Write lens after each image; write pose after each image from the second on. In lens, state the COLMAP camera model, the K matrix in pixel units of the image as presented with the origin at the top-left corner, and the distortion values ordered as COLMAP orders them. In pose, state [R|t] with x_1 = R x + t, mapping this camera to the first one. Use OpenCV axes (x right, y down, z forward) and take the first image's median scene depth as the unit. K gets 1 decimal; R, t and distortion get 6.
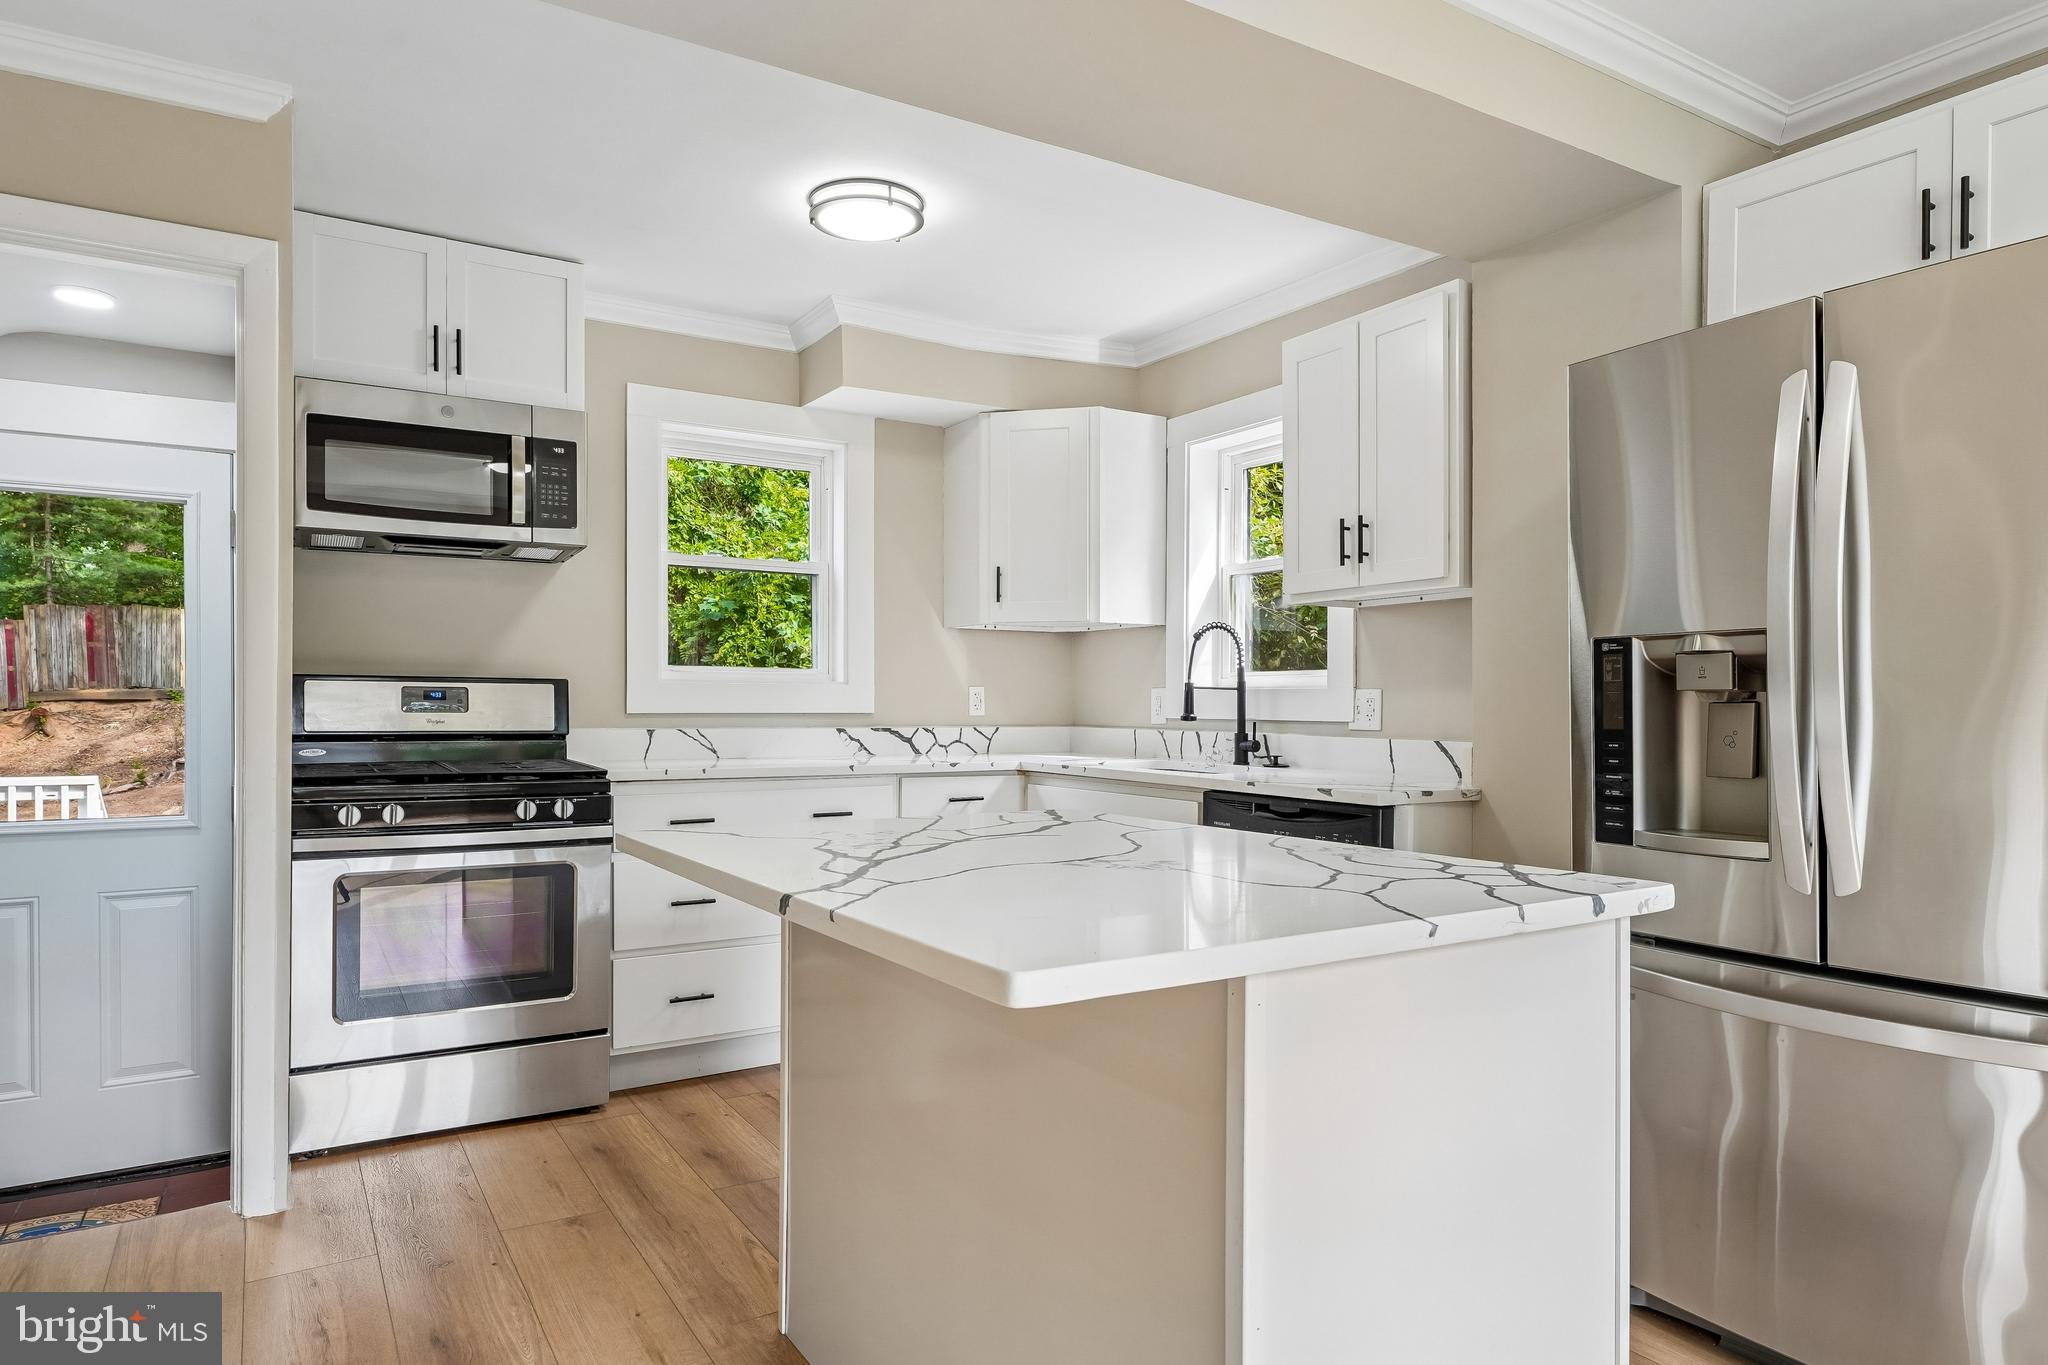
lens RADIAL K [[1221.4, 0, 1048.4], [0, 1221.4, 712.7], [0, 0, 1]] dist [-0.001386, -0.000809]
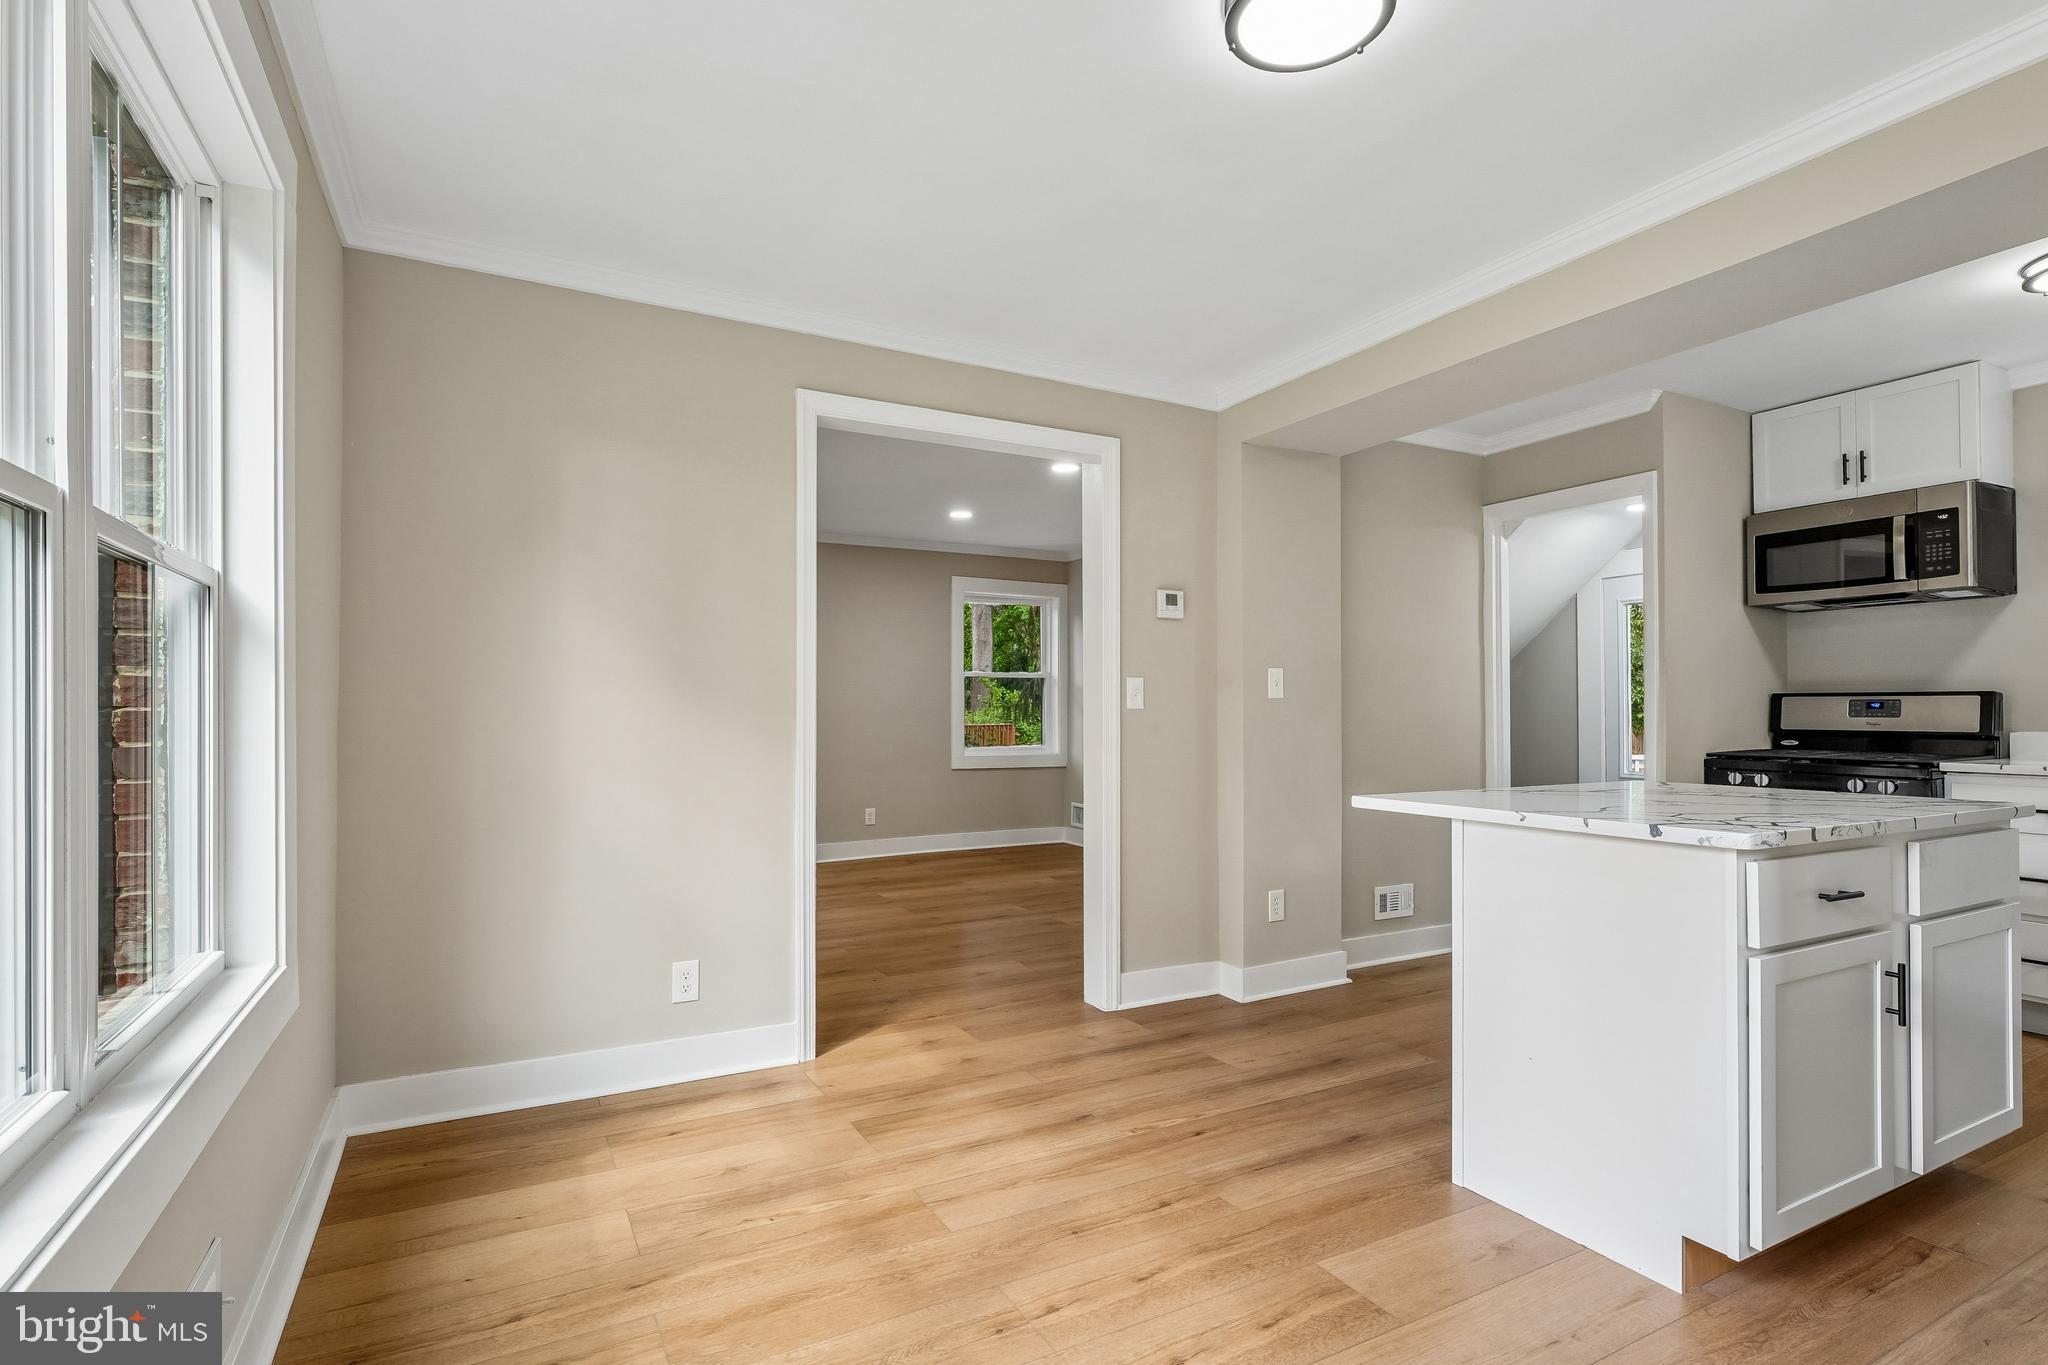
lens RADIAL K [[1018.4, 0, 1023.2], [0, 1018.4, 695.3], [0, 0, 1]] dist [-0.019511, -0.000774]
pose [[-0.087326, -0.014422, -0.996075, 0.758944], [0.000647, 0.999894, -0.014534, -0.009652], [0.996180, -0.001913, -0.087308, 0.119260]]
